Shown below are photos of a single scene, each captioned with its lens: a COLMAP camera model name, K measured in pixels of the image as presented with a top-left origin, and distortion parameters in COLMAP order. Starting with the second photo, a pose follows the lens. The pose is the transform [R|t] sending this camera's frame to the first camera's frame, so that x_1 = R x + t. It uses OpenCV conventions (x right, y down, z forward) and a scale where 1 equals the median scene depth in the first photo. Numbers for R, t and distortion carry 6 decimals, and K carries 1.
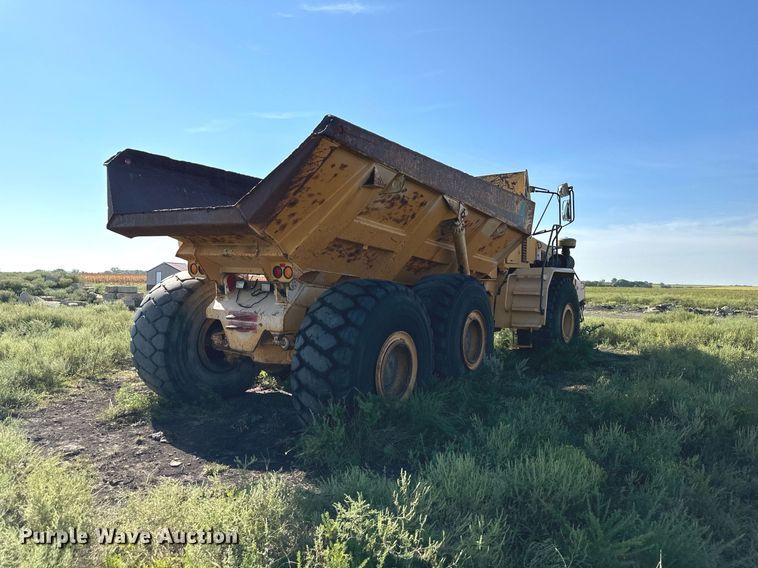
lens RADIAL K [[532.6, 0, 373.1], [0, 532.6, 291.2], [0, 0, 1]] dist [0.071814, -0.099006]
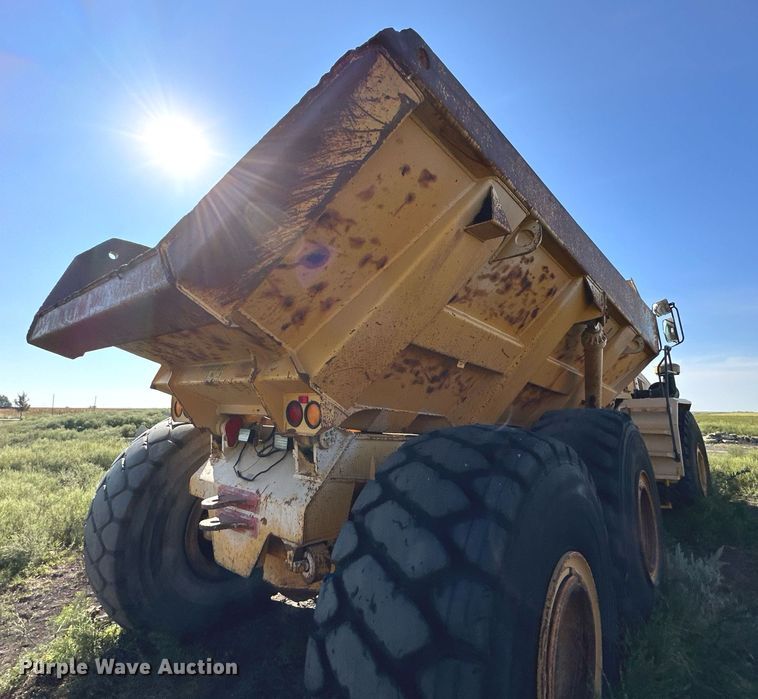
lens RADIAL K [[402.6, 0, 380.9], [0, 402.6, 327.3], [0, 0, 1]] dist [0.013919, -0.000604]
pose [[0.993631, -0.034836, -0.107167, -0.052978], [0.010145, 0.974809, -0.222811, -0.027632], [0.112229, 0.220305, 0.968953, 0.586450]]
